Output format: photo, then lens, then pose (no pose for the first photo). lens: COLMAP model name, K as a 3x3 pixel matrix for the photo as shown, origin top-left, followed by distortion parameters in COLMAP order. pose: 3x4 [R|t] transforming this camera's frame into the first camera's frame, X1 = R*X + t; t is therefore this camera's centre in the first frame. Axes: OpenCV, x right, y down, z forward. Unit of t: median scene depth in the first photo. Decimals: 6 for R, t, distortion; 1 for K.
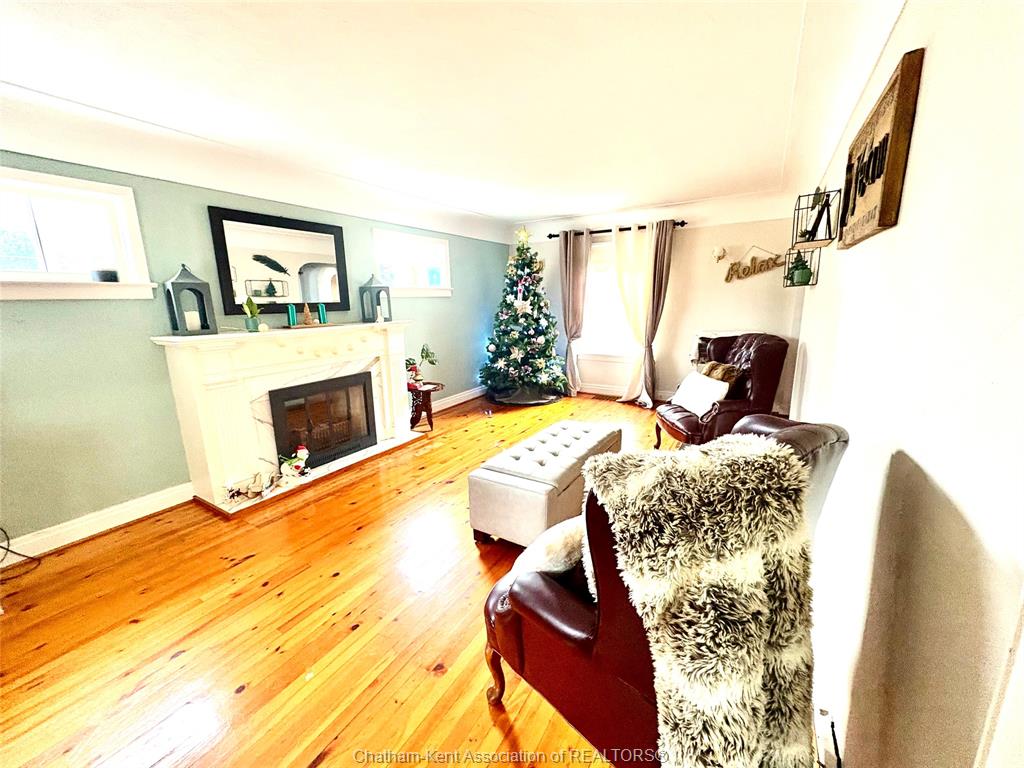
lens RADIAL K [[408.1, 0, 510.3], [0, 408.1, 381.2], [0, 0, 1]] dist [0.001771, 0.000054]
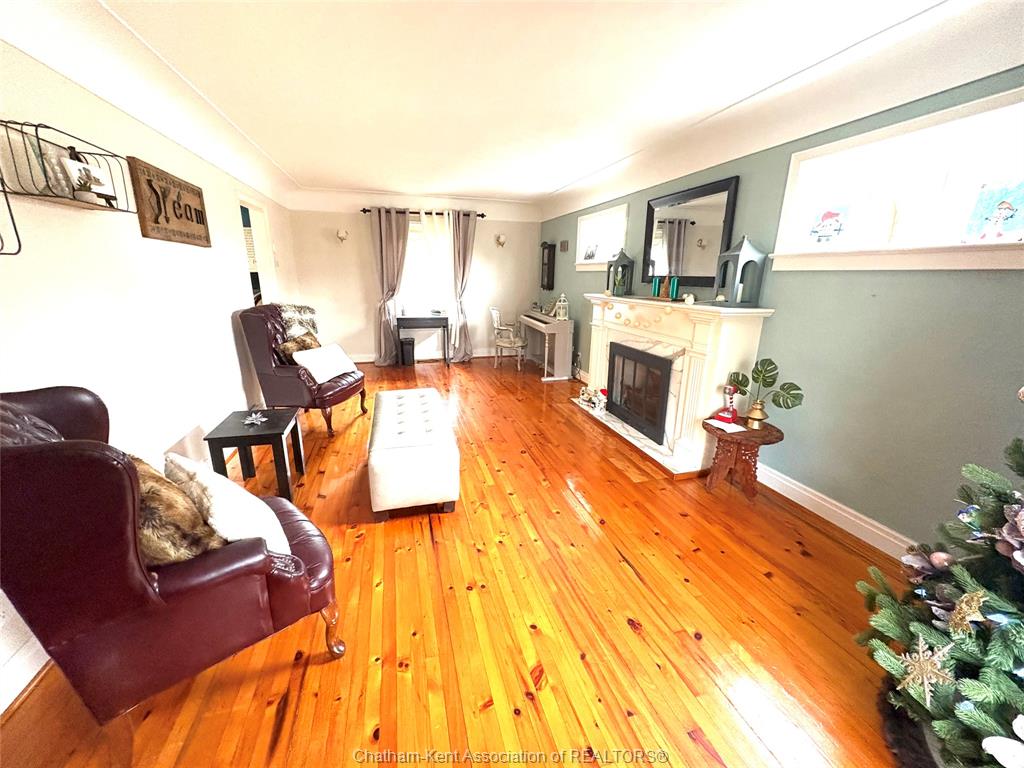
lens RADIAL K [[408.1, 0, 509.6], [0, 408.1, 384.7], [0, 0, 1]] dist [0.001771, 0.000054]
pose [[-0.680856, 0.210241, -0.701594, 0.469041], [-0.136694, 0.904609, 0.403730, -0.268000], [0.719548, 0.370786, -0.587170, 1.245057]]
